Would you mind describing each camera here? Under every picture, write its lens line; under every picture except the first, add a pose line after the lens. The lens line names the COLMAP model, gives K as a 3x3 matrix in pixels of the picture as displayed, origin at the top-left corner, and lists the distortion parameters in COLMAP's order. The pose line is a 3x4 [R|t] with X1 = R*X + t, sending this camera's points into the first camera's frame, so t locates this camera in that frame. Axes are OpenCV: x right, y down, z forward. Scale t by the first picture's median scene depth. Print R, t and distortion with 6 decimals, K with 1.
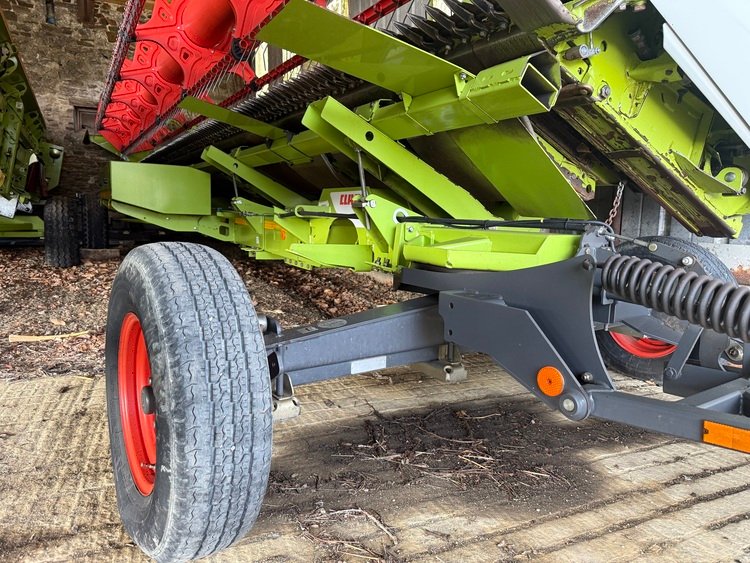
lens RADIAL K [[529.3, 0, 375.0], [0, 529.3, 281.5], [0, 0, 1]] dist [0.005855, 0.001658]
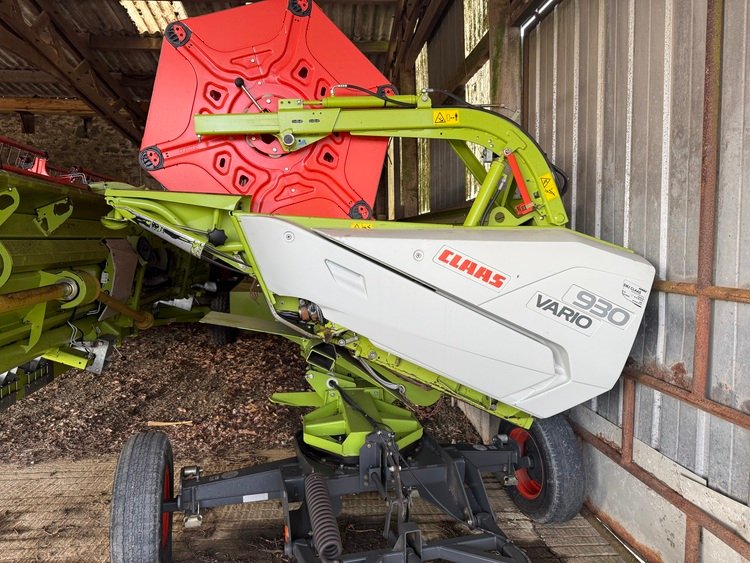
lens RADIAL K [[525.4, 0, 375.0], [0, 525.4, 281.5], [0, 0, 1]] dist [0.070532, -0.091266]
pose [[0.938804, 0.002542, -0.344443, 0.163130], [-0.023017, 0.998201, -0.055366, -0.079655], [0.343683, 0.059905, 0.937173, -0.095807]]
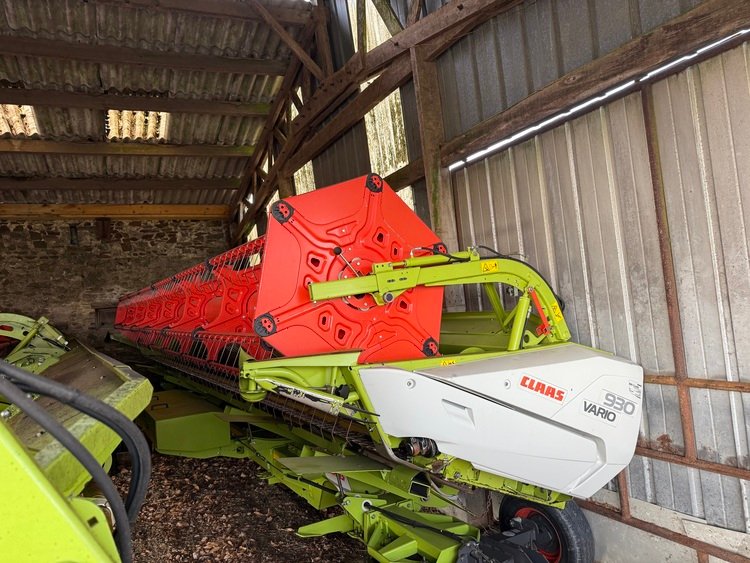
lens RADIAL K [[525.4, 0, 375.0], [0, 525.4, 281.5], [0, 0, 1]] dist [0.070532, -0.091266]
pose [[0.992996, -0.116629, 0.018894, 0.028749], [0.118140, 0.978127, -0.171202, -0.119135], [0.001486, 0.172235, 0.985055, -0.163561]]
